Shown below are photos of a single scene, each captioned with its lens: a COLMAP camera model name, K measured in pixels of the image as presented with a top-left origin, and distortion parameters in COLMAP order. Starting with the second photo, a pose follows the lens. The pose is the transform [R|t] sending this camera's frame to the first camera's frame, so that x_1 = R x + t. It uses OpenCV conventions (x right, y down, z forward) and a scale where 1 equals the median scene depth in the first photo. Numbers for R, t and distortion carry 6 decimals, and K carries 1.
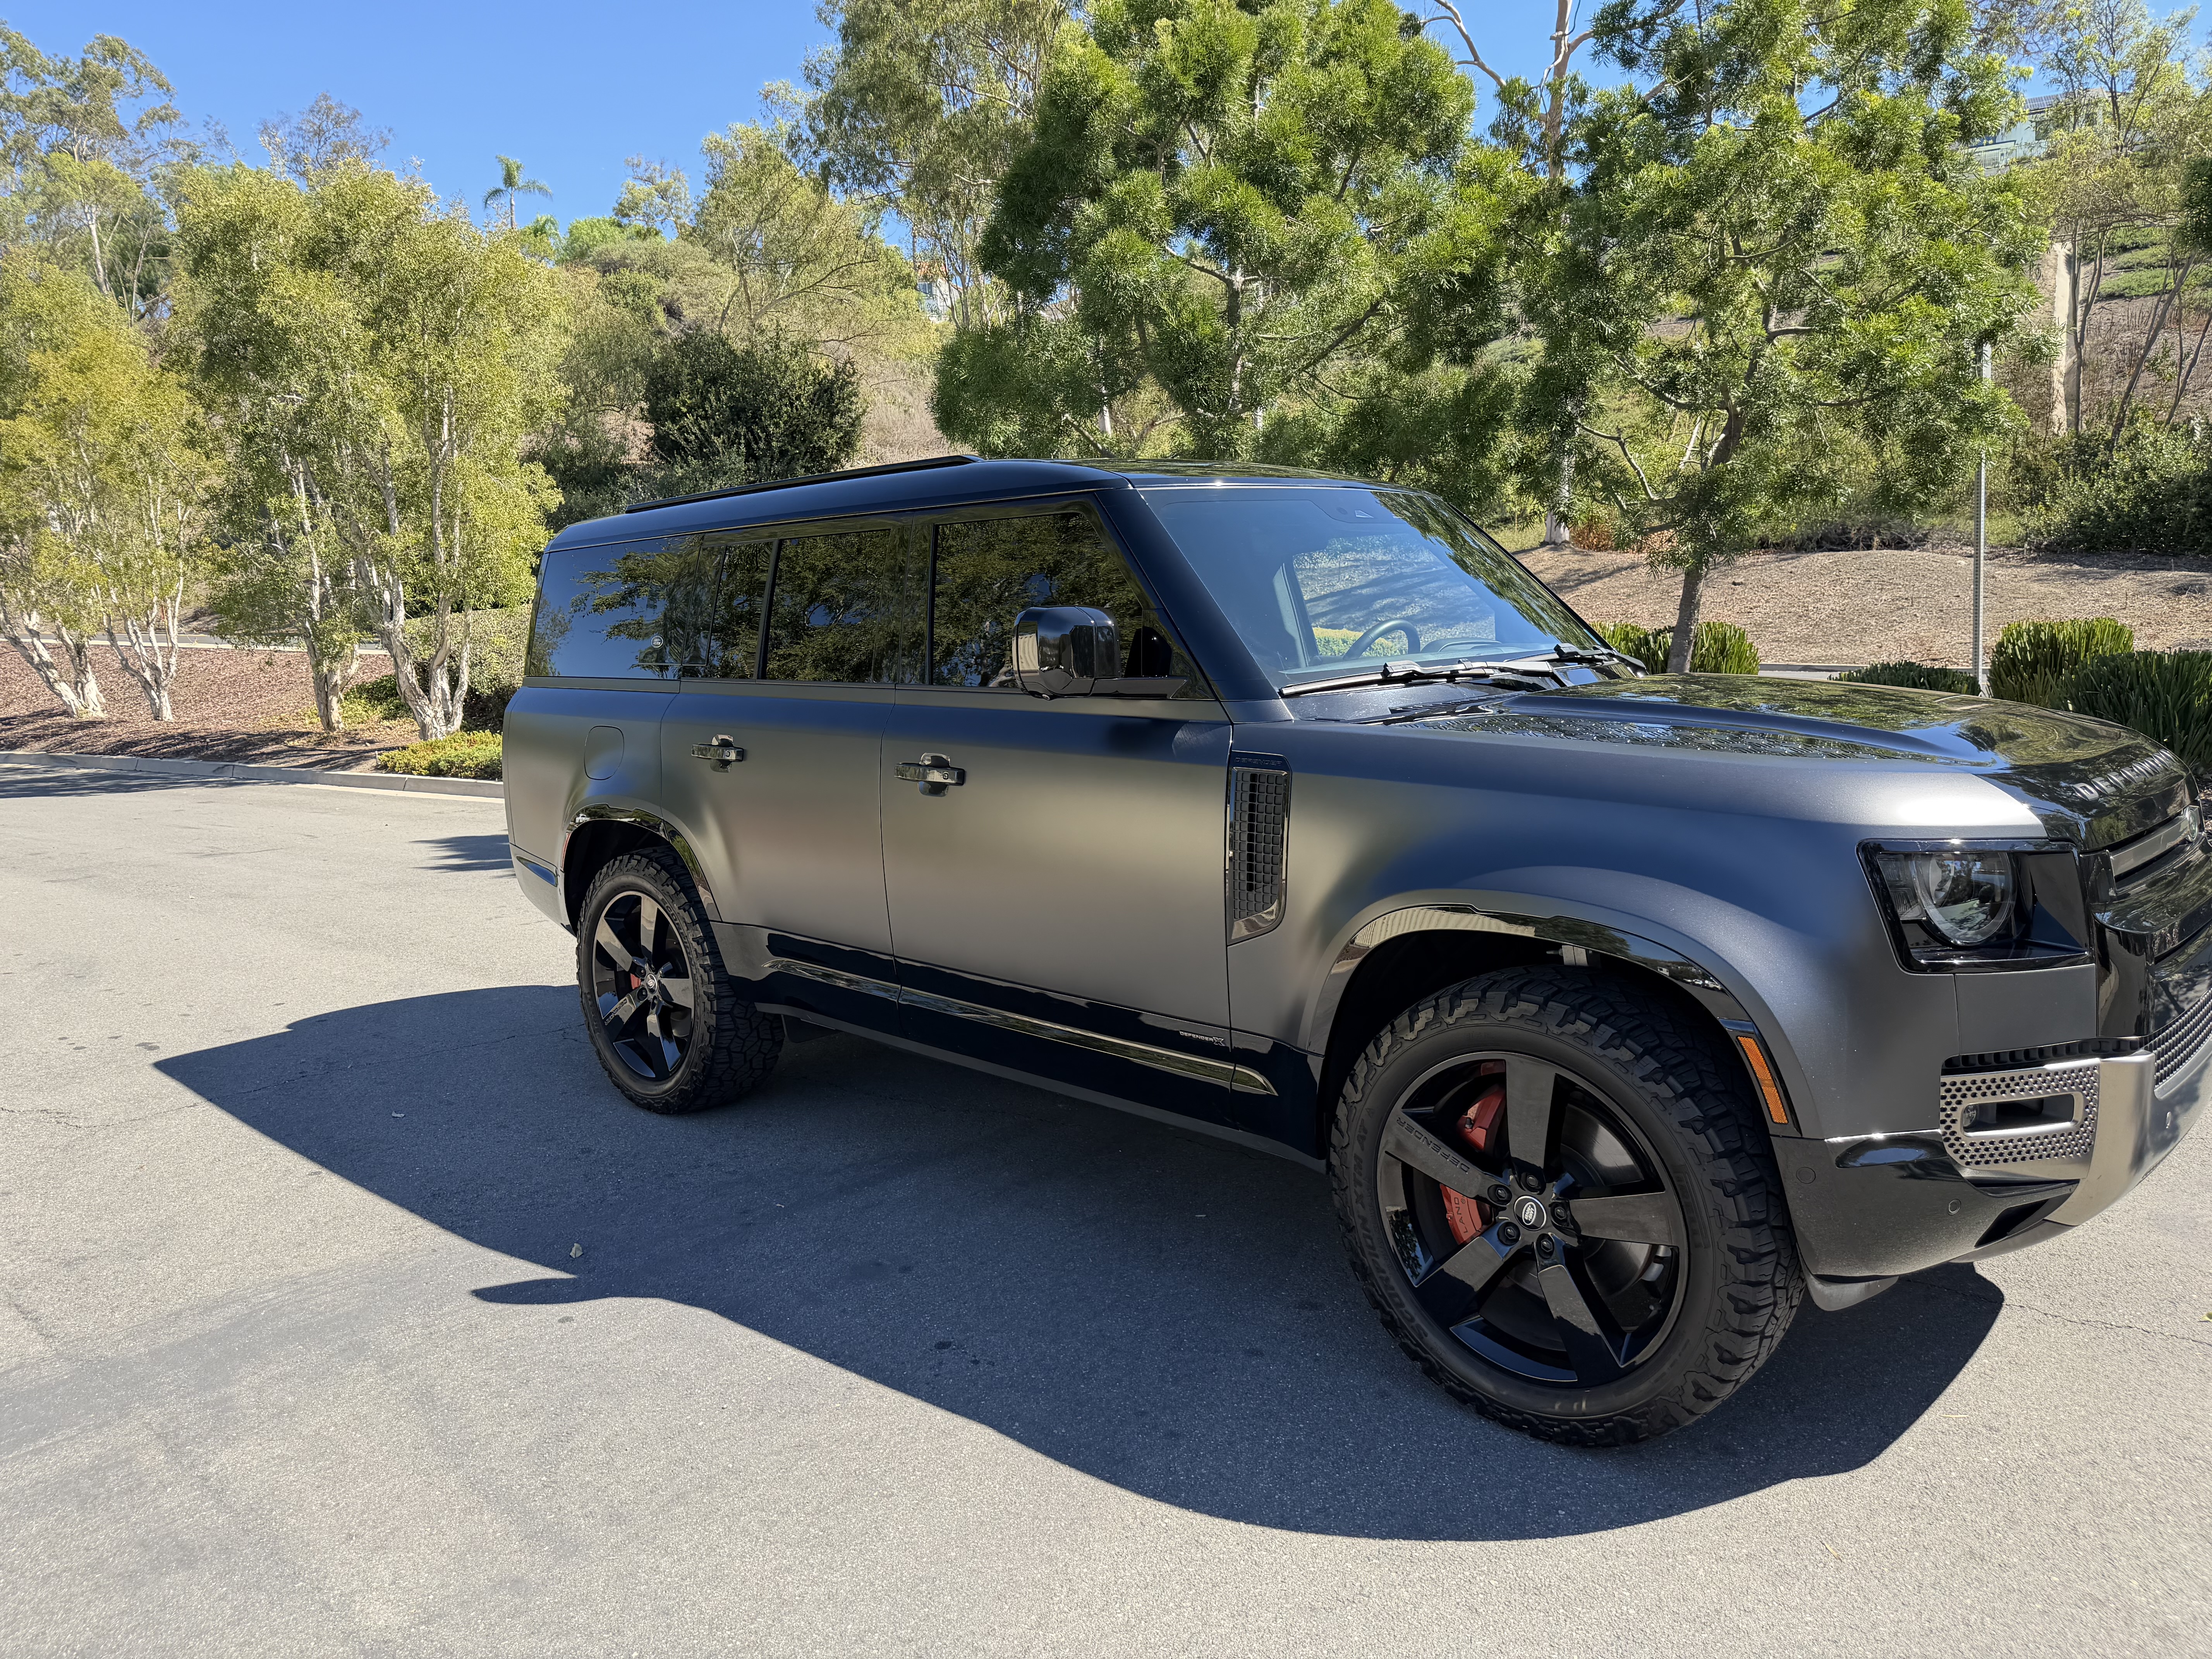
lens RADIAL K [[1602.1, 0, 1106.0], [0, 1602.1, 829.5], [0, 0, 1]] dist [0.057265, -0.091714]
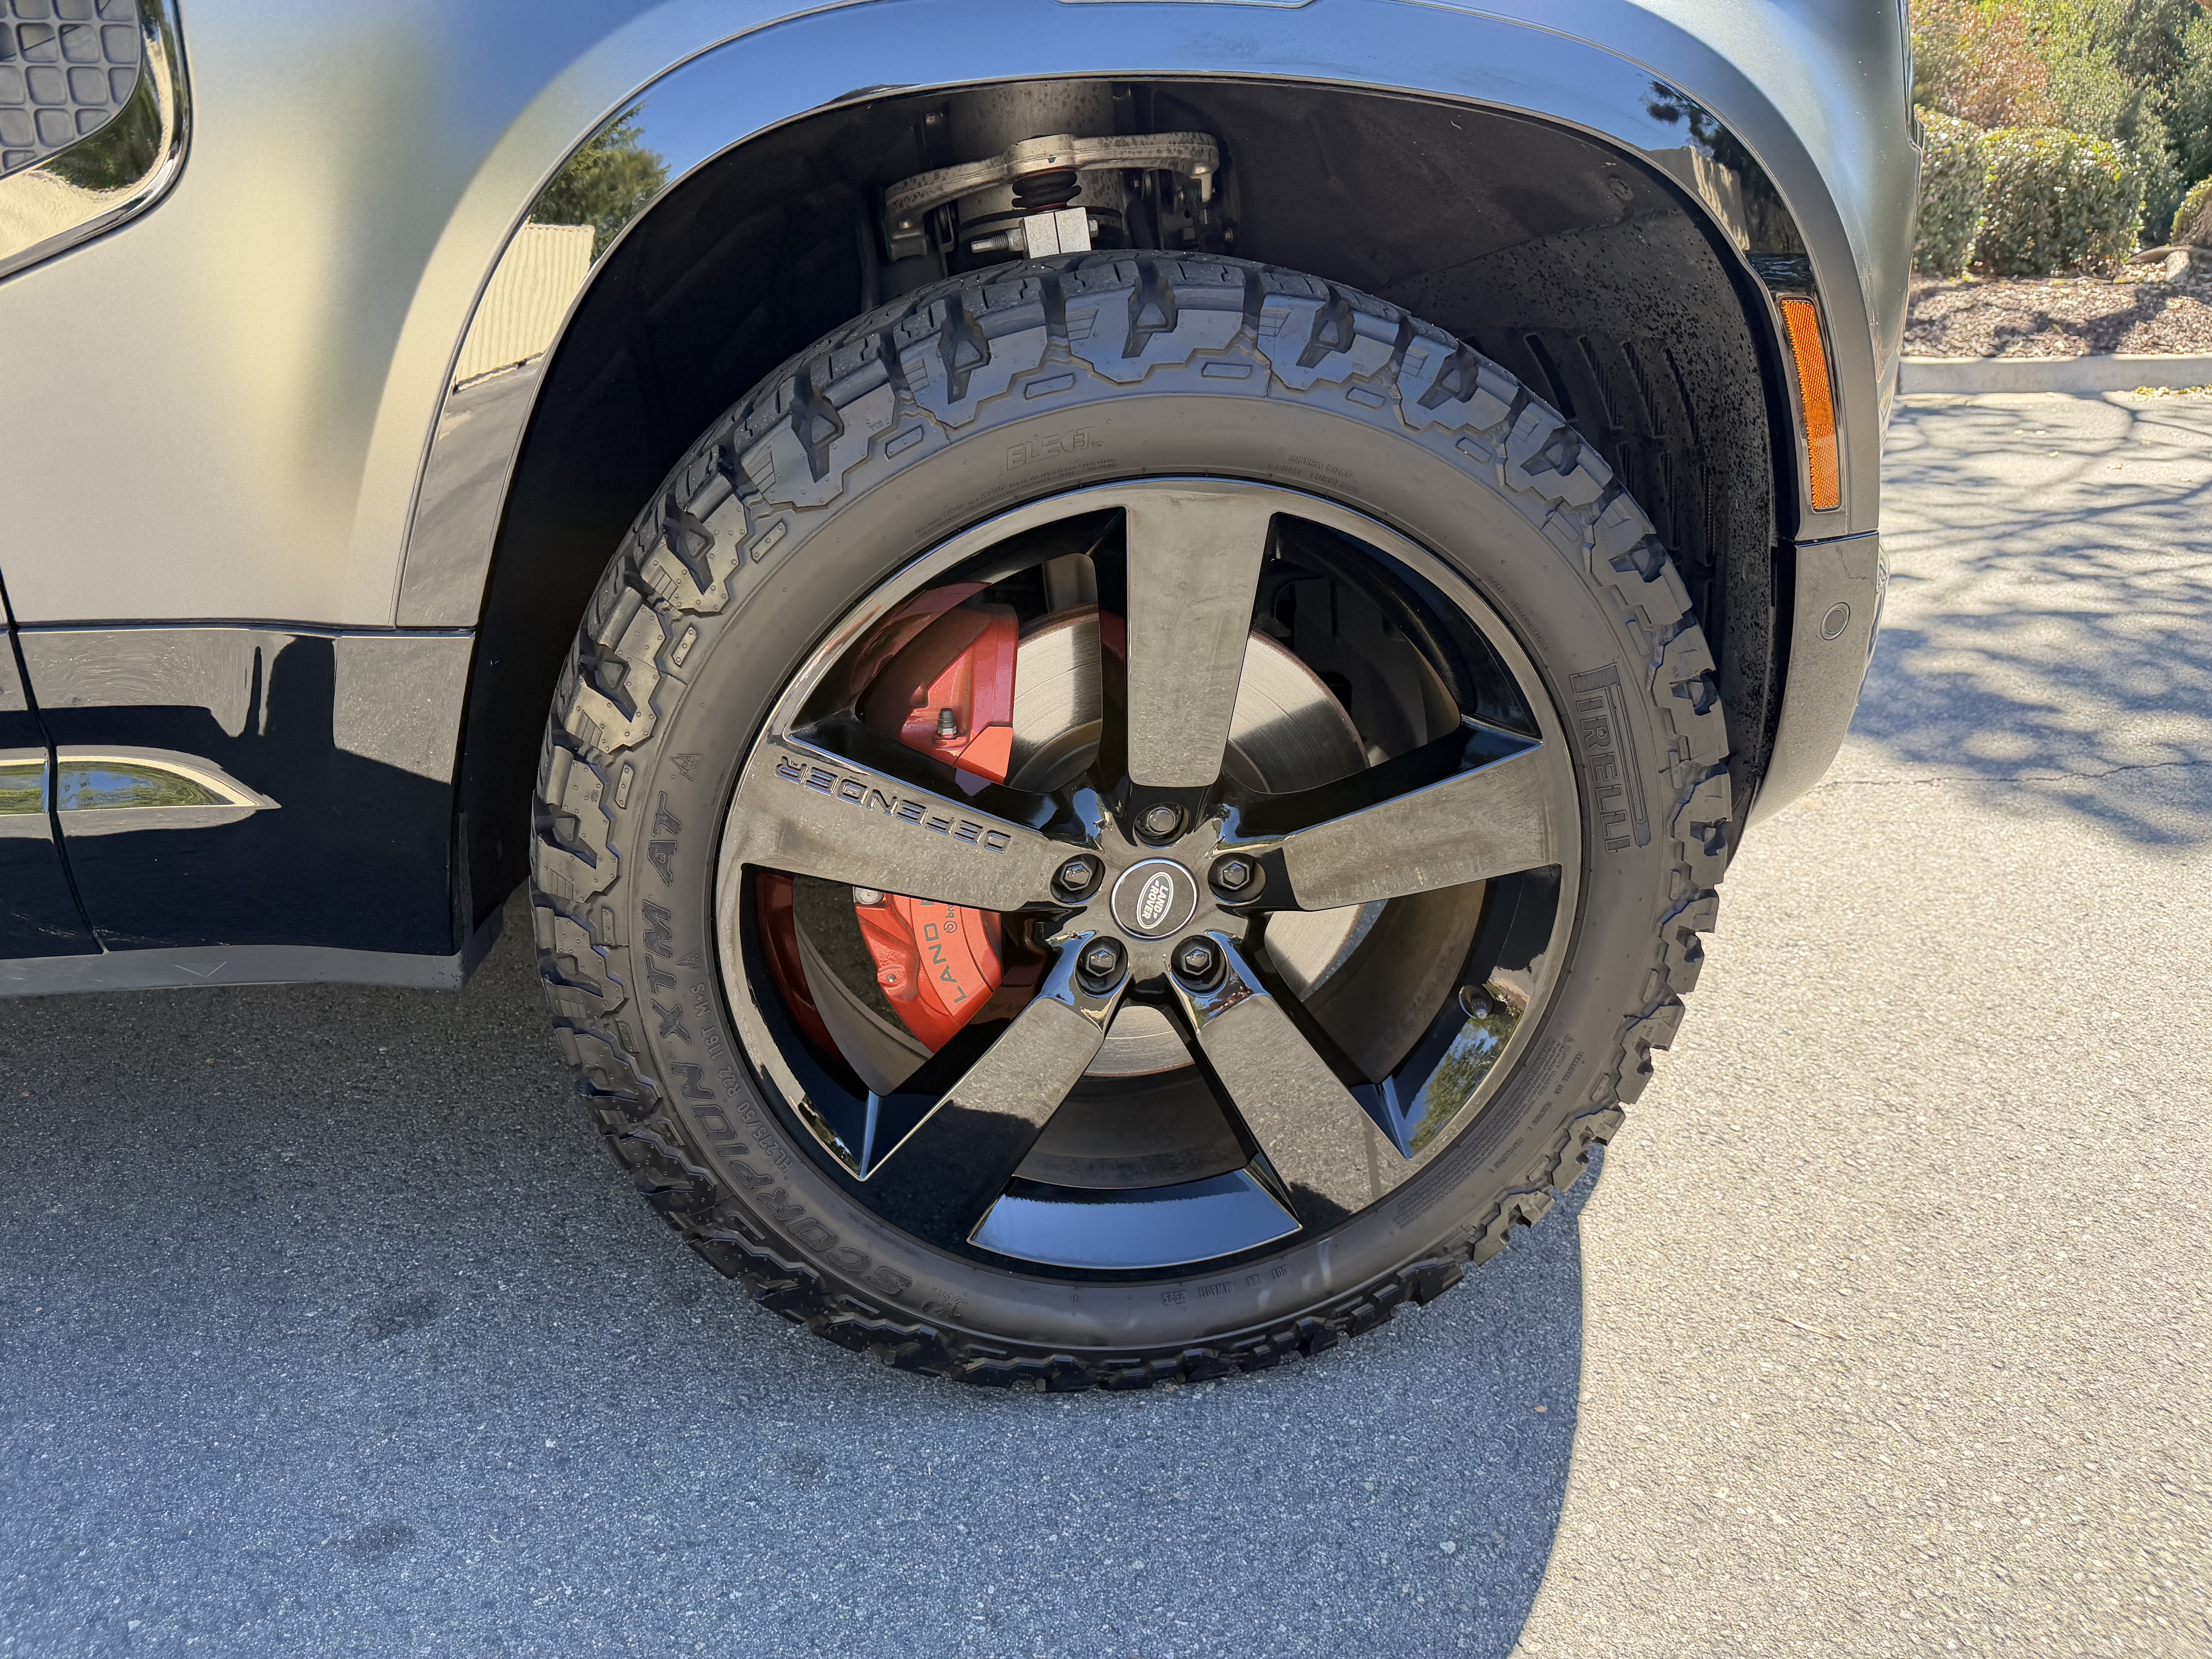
lens RADIAL K [[1602.1, 0, 1106.0], [0, 1602.1, 829.5], [0, 0, 1]] dist [0.057265, -0.091714]
pose [[0.607659, -0.284433, 0.741518, -0.027768], [0.093156, 0.952750, 0.289118, 0.103640], [-0.788716, -0.106609, 0.605444, 0.742214]]
